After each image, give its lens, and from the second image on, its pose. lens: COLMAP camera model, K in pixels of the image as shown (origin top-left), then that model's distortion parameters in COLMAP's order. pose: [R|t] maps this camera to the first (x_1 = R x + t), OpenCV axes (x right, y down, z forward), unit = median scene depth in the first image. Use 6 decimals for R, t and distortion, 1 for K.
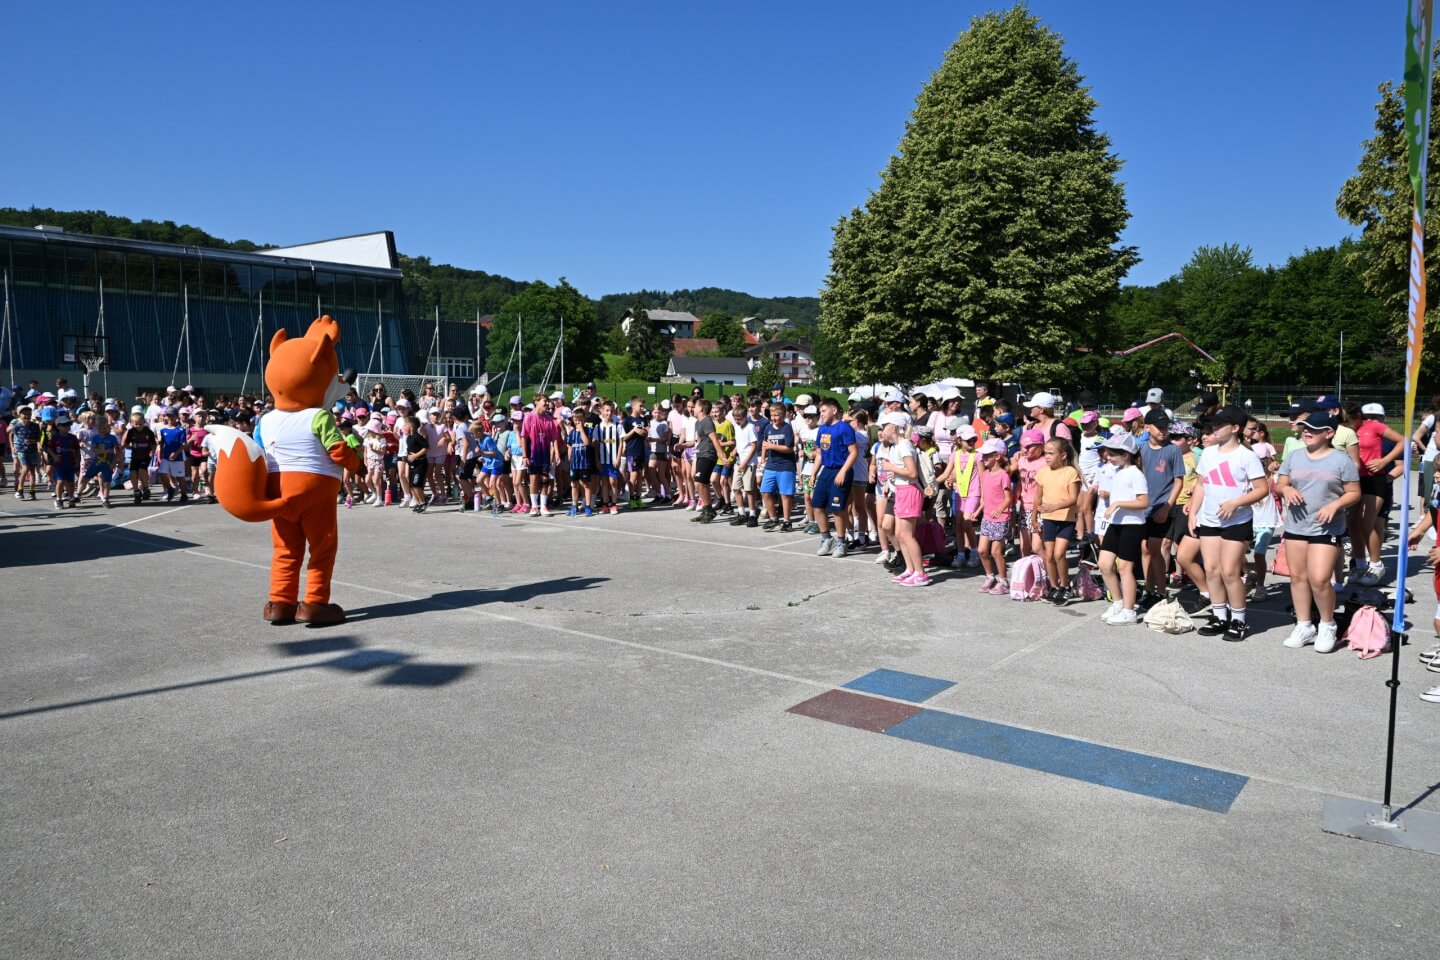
lens RADIAL K [[1007.8, 0, 715.5], [0, 1007.8, 481.2], [0, 0, 1]] dist [-0.002121, -0.013818]
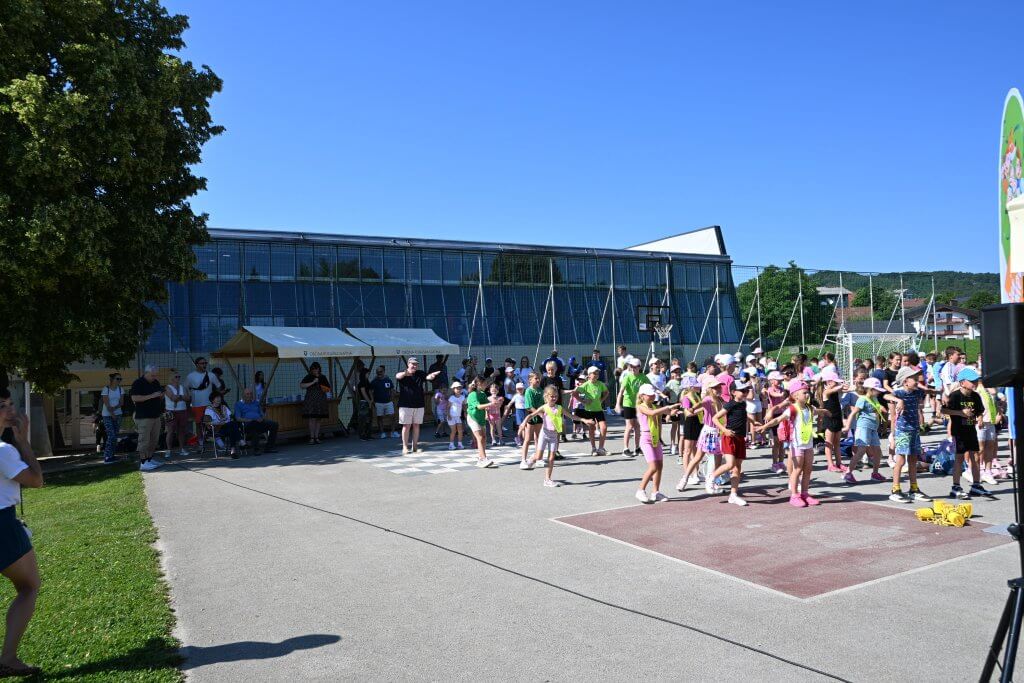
lens RADIAL K [[716.7, 0, 516.8], [0, 716.7, 339.3], [0, 0, 1]] dist [-0.002121, -0.013818]
pose [[0.927382, -0.049649, -0.370806, -0.380704], [0.006893, 0.993254, -0.115751, -0.015529], [0.374051, 0.104789, 0.921469, 0.181182]]
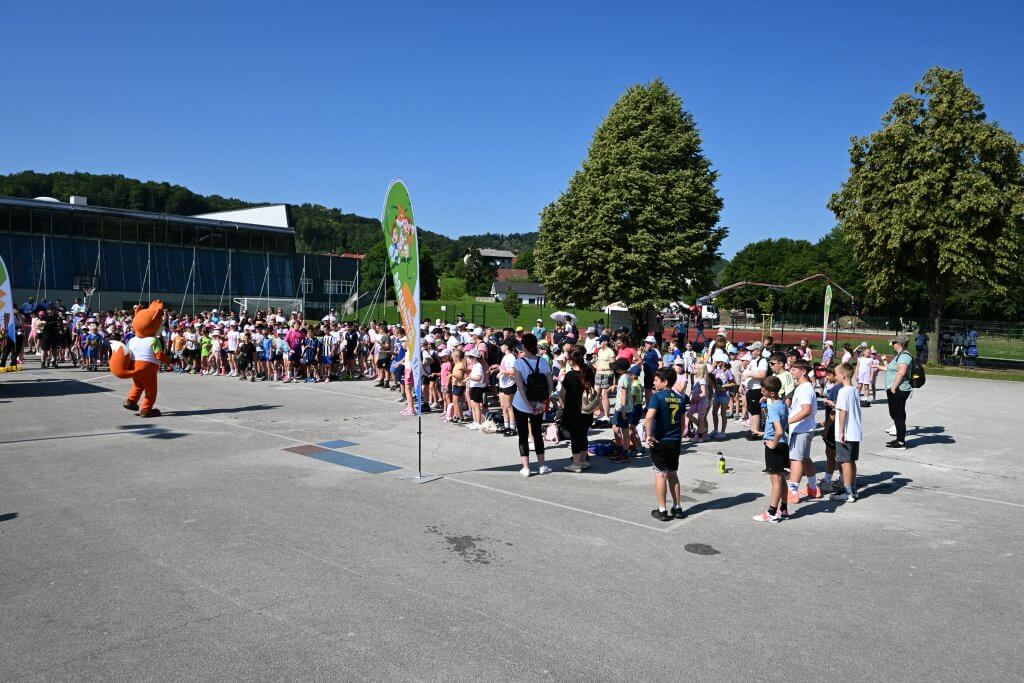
lens RADIAL K [[716.7, 0, 515.1], [0, 716.7, 342.4], [0, 0, 1]] dist [-0.002121, -0.013818]
pose [[0.998949, 0.021429, -0.040529, 0.134689], [-0.022805, 0.999168, -0.033801, -0.002300], [0.039771, 0.034689, 0.998606, -0.162823]]
